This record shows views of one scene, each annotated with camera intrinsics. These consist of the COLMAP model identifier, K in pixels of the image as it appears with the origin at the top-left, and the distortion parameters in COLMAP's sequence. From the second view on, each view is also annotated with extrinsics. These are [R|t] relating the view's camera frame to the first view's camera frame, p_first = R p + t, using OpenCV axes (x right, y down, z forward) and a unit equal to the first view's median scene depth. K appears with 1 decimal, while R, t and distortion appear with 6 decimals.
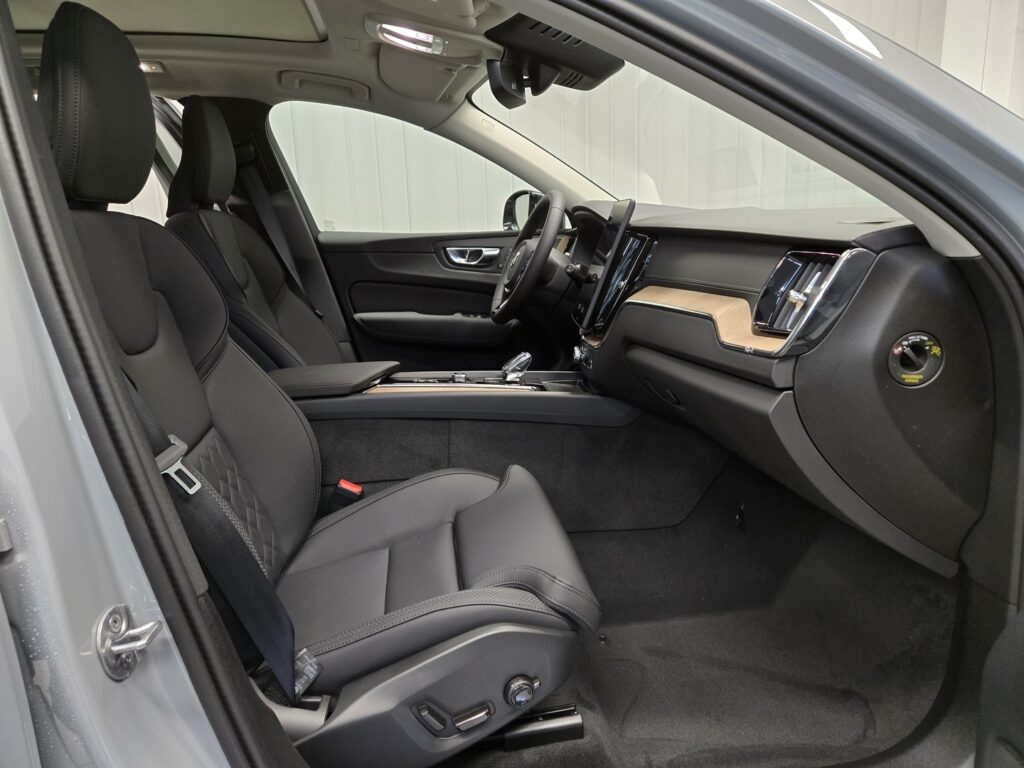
lens RADIAL K [[682.2, 0, 512.0], [0, 682.2, 384.0], [0, 0, 1]] dist [0.028643, -0.003162]
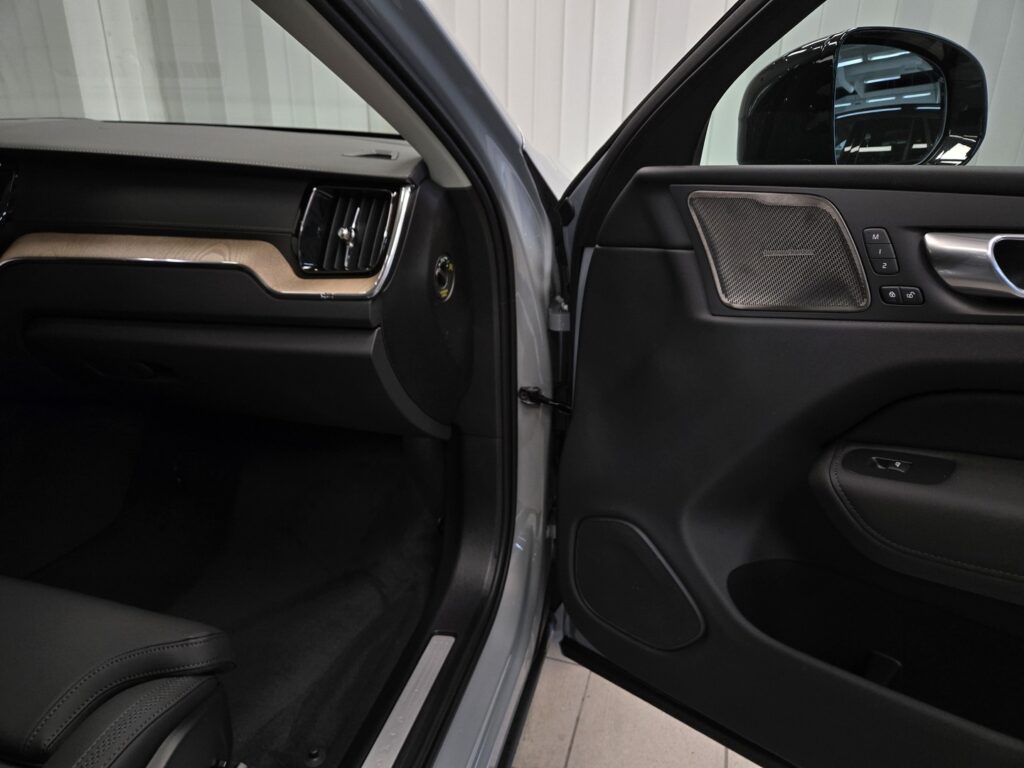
lens RADIAL K [[682.2, 0, 512.0], [0, 682.2, 384.0], [0, 0, 1]] dist [0.028643, -0.003162]
pose [[0.402310, -0.308446, 0.861979, -0.426508], [0.181767, 0.949703, 0.255001, -0.135694], [-0.897278, 0.054089, 0.438140, 0.379472]]
